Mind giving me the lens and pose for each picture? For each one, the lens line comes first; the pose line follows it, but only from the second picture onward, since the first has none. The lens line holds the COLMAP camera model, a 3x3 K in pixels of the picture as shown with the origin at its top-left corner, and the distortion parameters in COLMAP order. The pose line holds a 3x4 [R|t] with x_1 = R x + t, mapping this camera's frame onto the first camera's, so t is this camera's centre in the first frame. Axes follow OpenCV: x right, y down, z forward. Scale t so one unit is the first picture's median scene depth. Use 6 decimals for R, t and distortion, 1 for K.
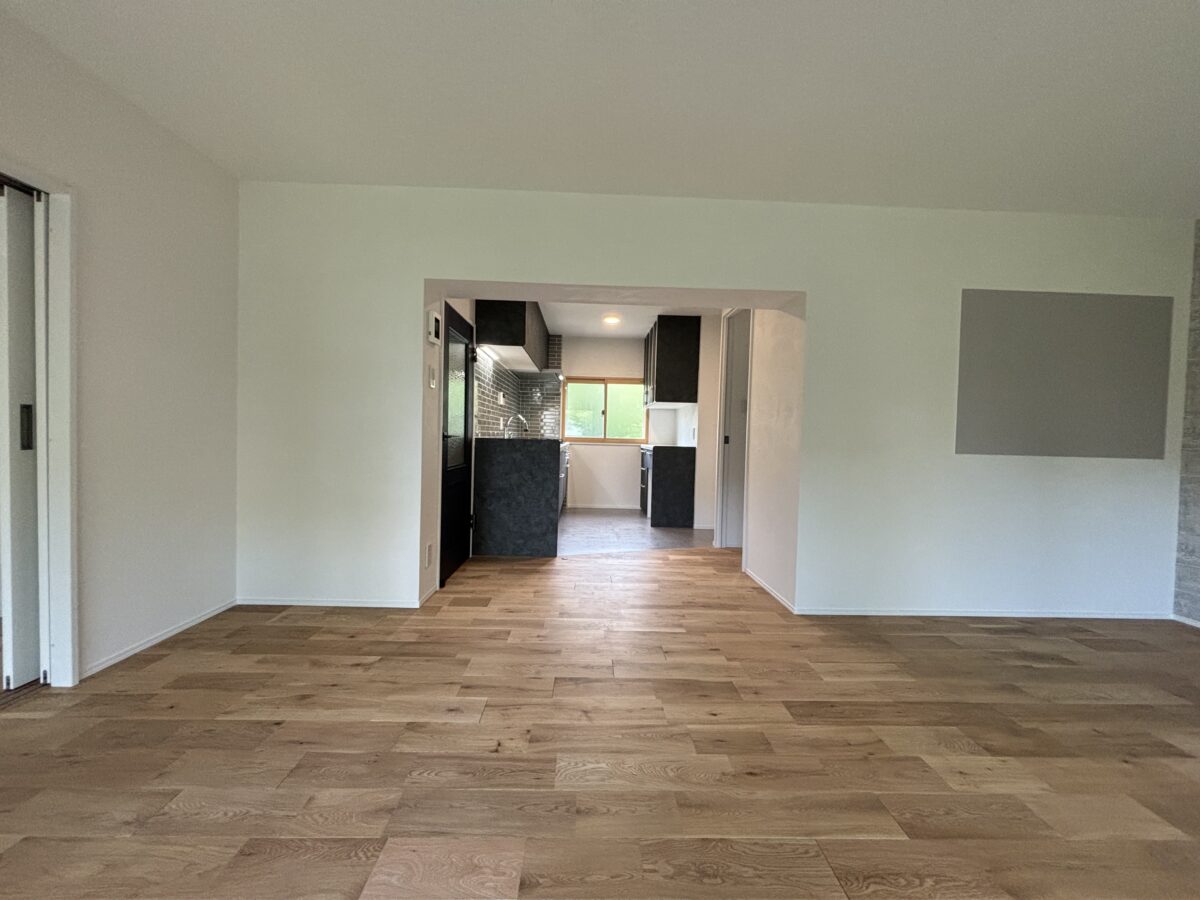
lens RADIAL K [[482.4, 0, 602.1], [0, 482.4, 451.7], [0, 0, 1]] dist [-0.000130, 0.000060]
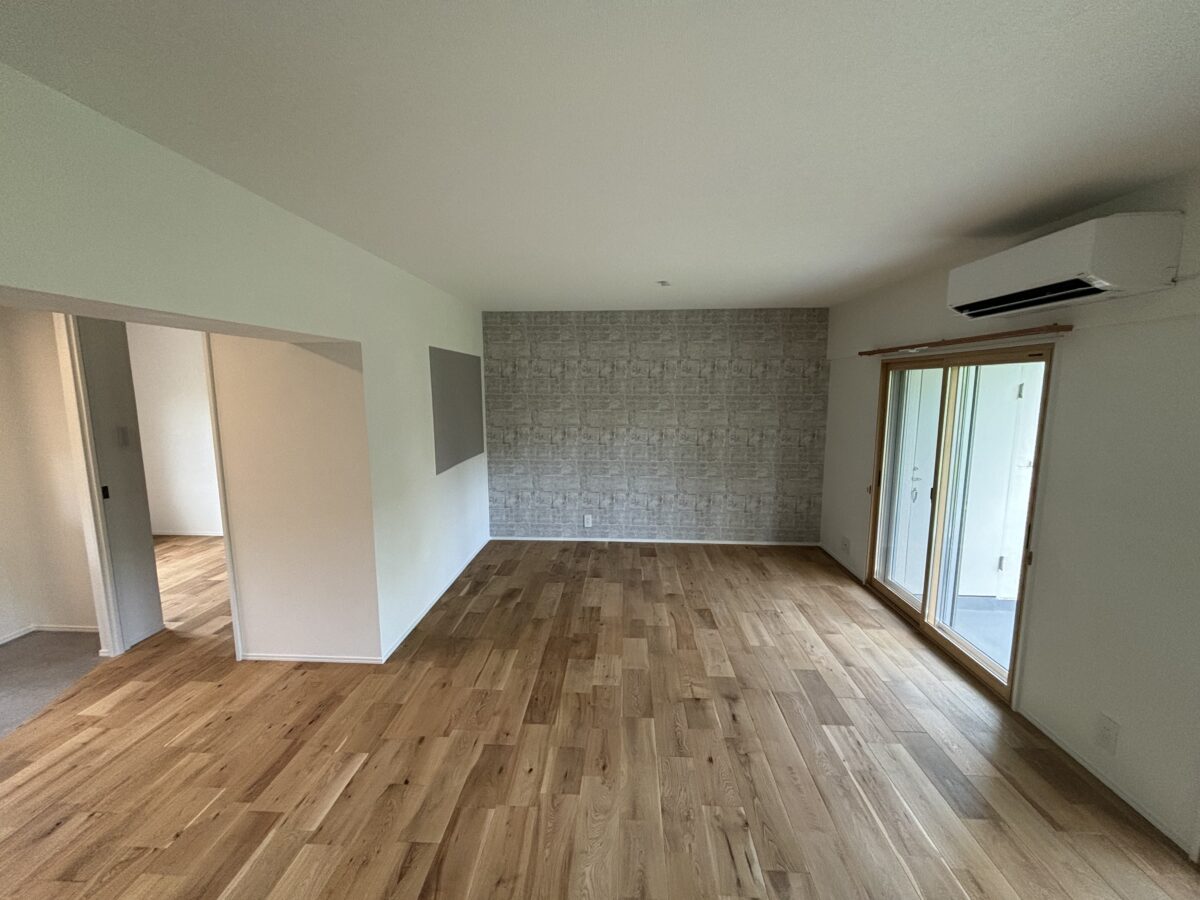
lens RADIAL K [[482.4, 0, 600.4], [0, 482.4, 447.7], [0, 0, 1]] dist [-0.000130, 0.000060]
pose [[0.086802, -0.155015, 0.984091, -0.652533], [0.035276, 0.987679, 0.152468, -0.334265], [-0.995601, 0.021480, 0.091201, 0.589004]]
